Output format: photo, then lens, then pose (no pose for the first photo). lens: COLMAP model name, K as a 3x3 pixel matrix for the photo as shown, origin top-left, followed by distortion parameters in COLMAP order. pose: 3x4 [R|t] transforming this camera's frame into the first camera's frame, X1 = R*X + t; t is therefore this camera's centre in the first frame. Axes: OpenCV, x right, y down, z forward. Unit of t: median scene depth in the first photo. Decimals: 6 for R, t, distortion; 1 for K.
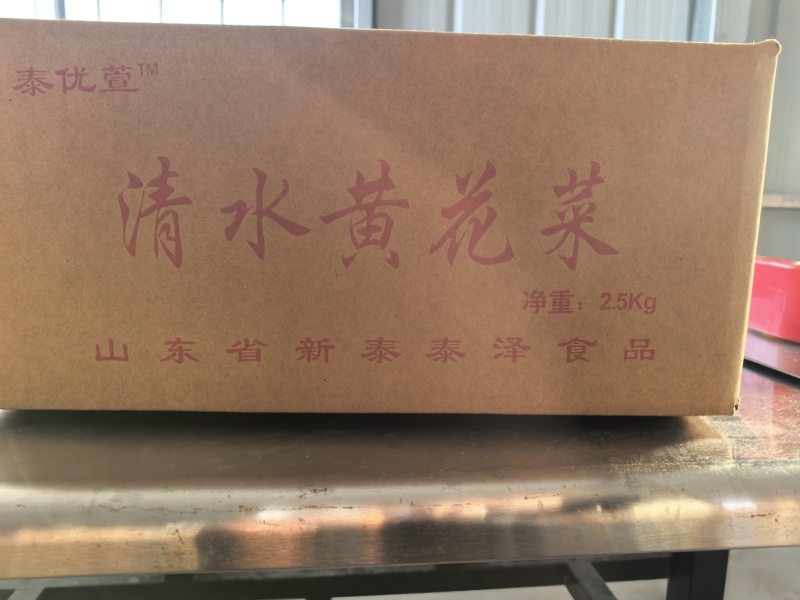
lens RADIAL K [[563.2, 0, 397.5], [0, 563.2, 298.7], [0, 0, 1]] dist [-0.053915, 0.006128]
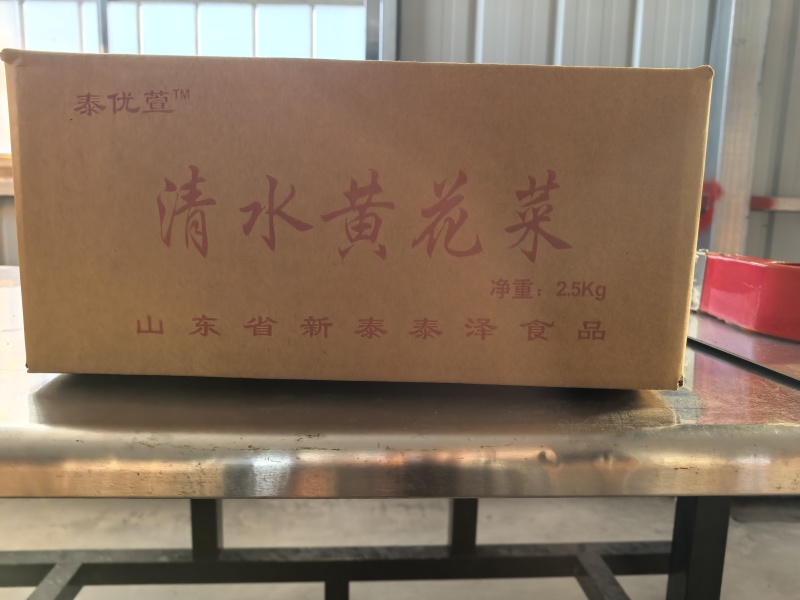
lens RADIAL K [[563.2, 0, 402.7], [0, 563.2, 301.7], [0, 0, 1]] dist [-0.053915, 0.006128]
pose [[0.999005, 0.011704, -0.043040, 0.091238], [-0.011640, 0.999931, 0.001733, 0.034359], [0.043057, -0.001230, 0.999072, -0.196710]]
